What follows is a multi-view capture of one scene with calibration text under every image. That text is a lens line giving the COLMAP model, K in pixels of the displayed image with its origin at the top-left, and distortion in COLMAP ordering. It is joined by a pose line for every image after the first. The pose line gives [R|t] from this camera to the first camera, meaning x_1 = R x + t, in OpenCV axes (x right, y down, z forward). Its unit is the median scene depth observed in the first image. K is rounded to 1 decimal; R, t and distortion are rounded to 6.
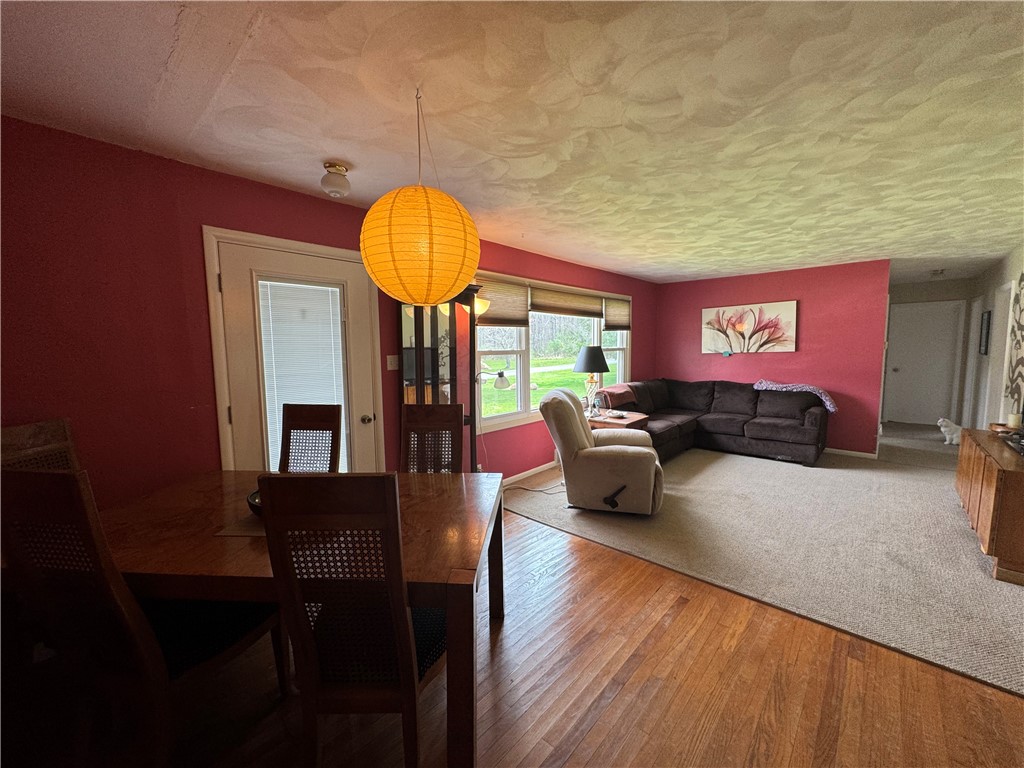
lens RADIAL K [[407.5, 0, 511.1], [0, 407.5, 385.2], [0, 0, 1]] dist [-0.002518, 0.000805]
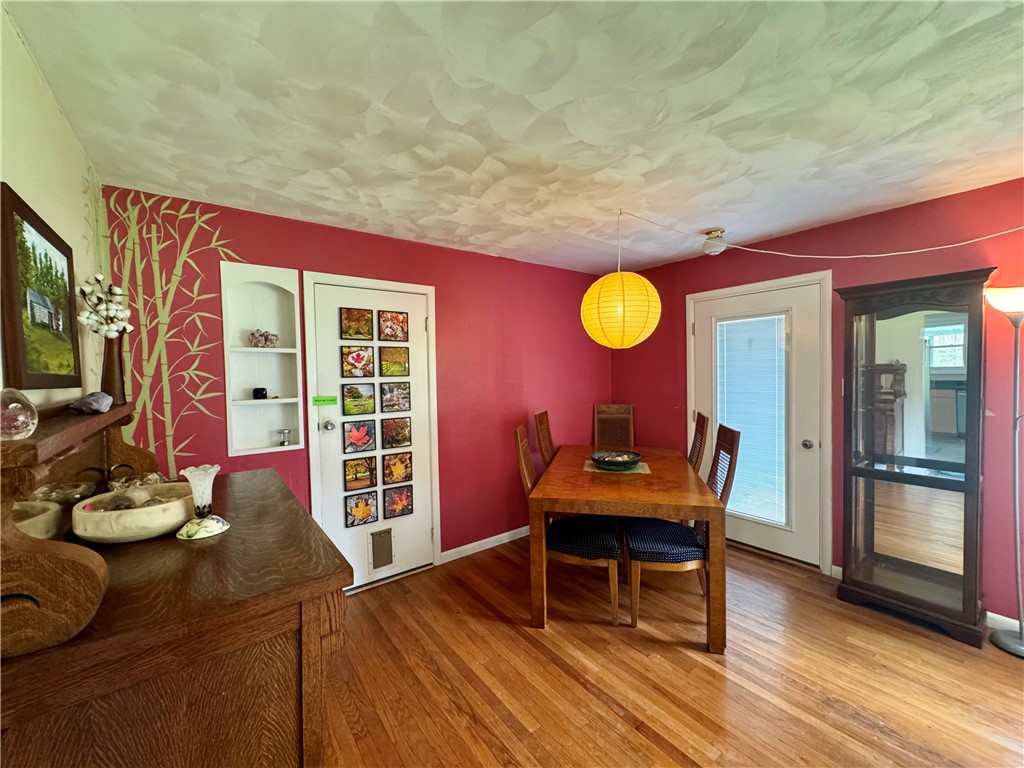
lens RADIAL K [[407.5, 0, 510.1], [0, 407.5, 388.1], [0, 0, 1]] dist [-0.002518, 0.000805]
pose [[-0.182523, 0.051399, -0.981857, 0.409781], [-0.069011, 0.995500, 0.064942, -0.036148], [0.980777, 0.079612, -0.178154, 0.268174]]
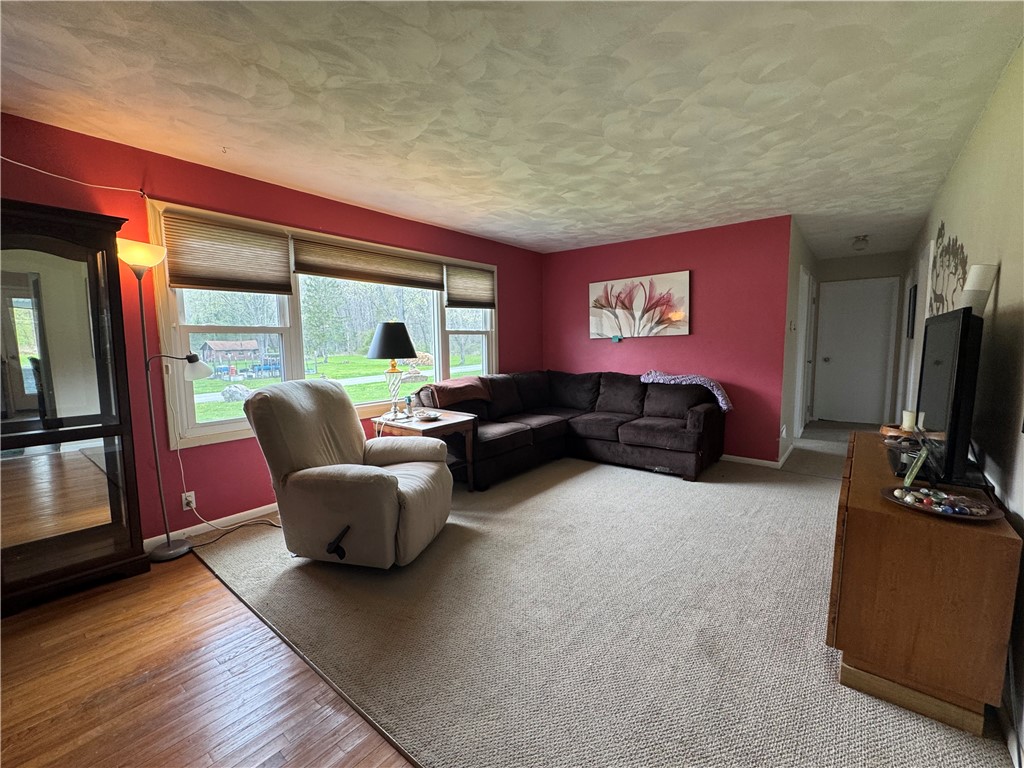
lens RADIAL K [[431.5, 0, 511.4], [0, 431.5, 386.9], [0, 0, 1]] dist [-0.004096, -0.000155]
pose [[0.998270, -0.006244, 0.058471, 0.311528], [0.005791, 0.999952, 0.007921, 0.011690], [-0.058518, -0.007569, 0.998258, 0.182525]]
